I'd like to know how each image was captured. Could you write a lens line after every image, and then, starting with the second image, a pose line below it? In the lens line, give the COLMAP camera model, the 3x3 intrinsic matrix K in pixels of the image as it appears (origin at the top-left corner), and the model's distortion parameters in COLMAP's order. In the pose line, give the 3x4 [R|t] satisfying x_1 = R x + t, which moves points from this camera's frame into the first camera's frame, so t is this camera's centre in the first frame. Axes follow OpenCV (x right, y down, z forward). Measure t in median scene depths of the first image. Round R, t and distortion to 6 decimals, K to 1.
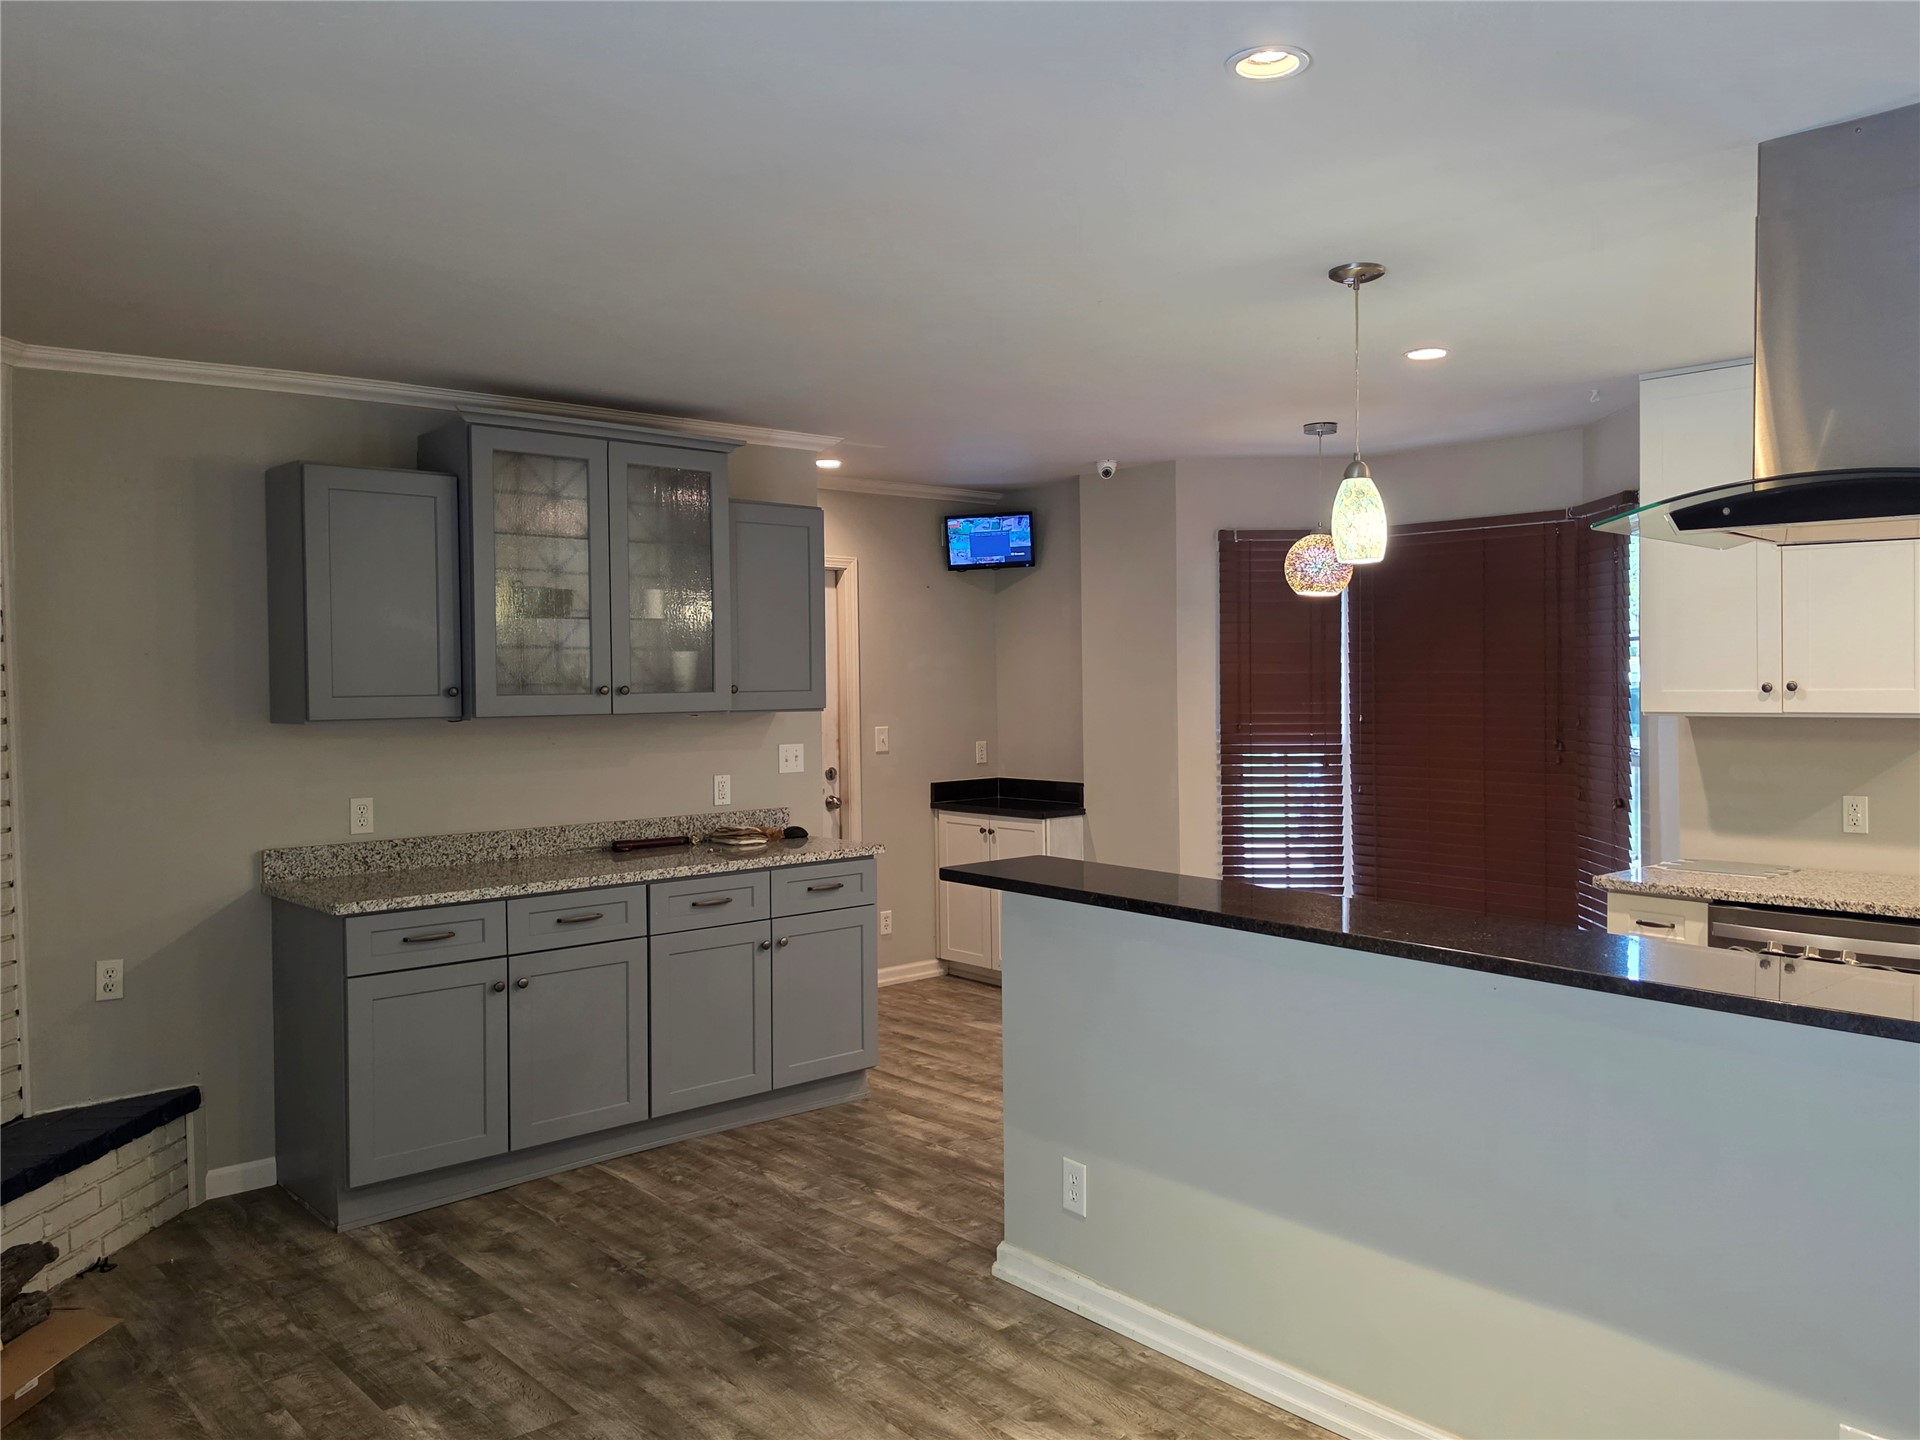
lens RADIAL K [[1412.0, 0, 976.7], [0, 1412.0, 711.7], [0, 0, 1]] dist [0.008904, -0.036409]
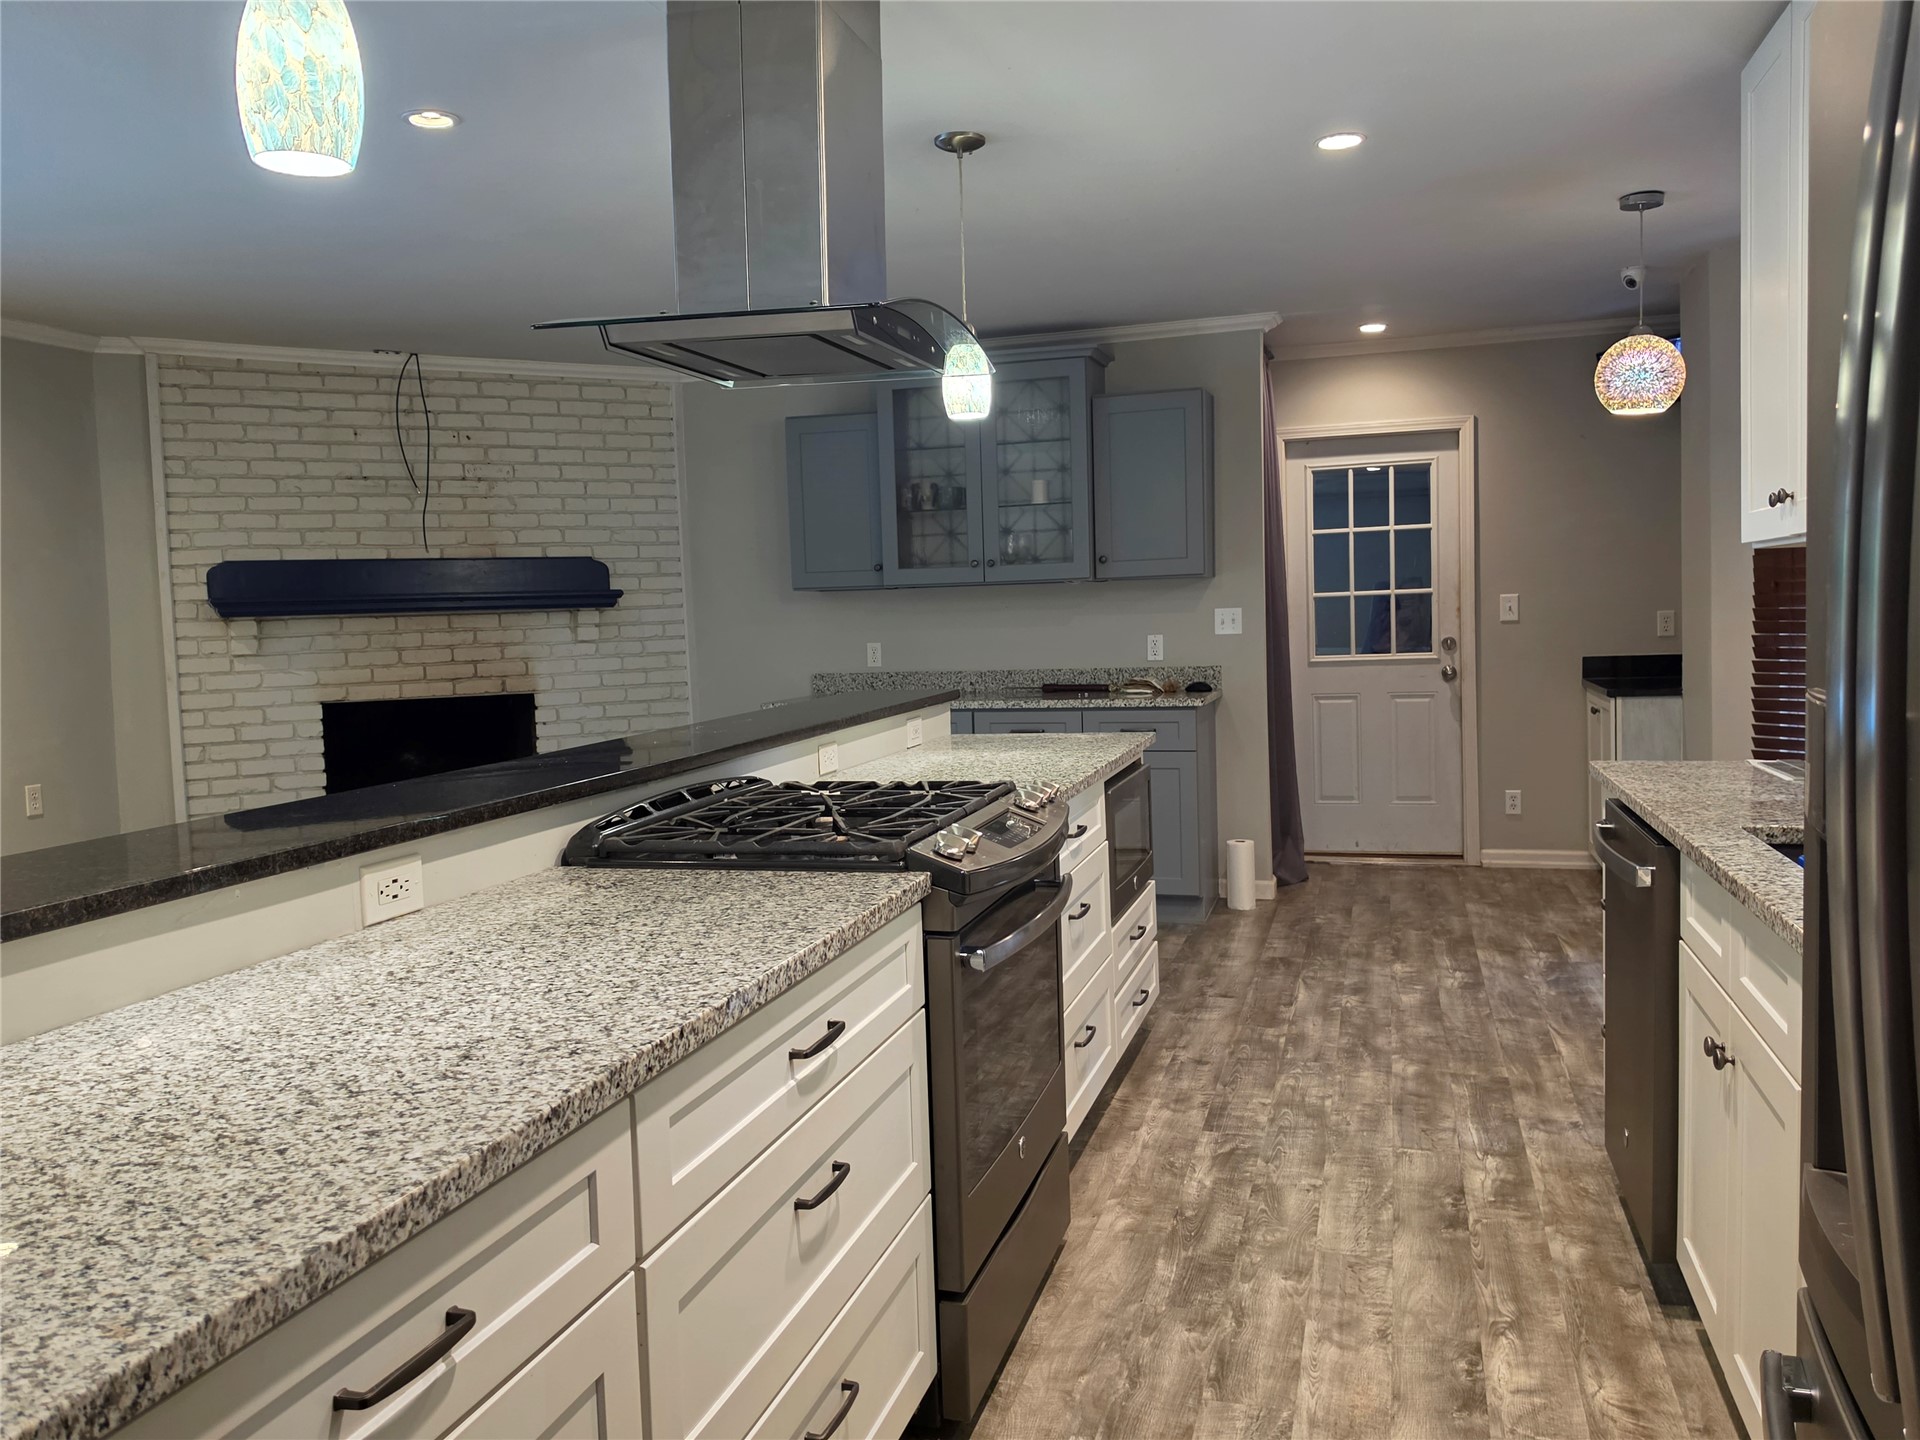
lens RADIAL K [[1412.0, 0, 976.7], [0, 1412.0, 711.7], [0, 0, 1]] dist [0.008904, -0.036409]
pose [[0.529383, 0.057166, -0.846455, 0.846327], [0.007869, 0.997353, 0.072279, 0.027026], [0.848347, -0.044924, 0.527532, 0.307585]]
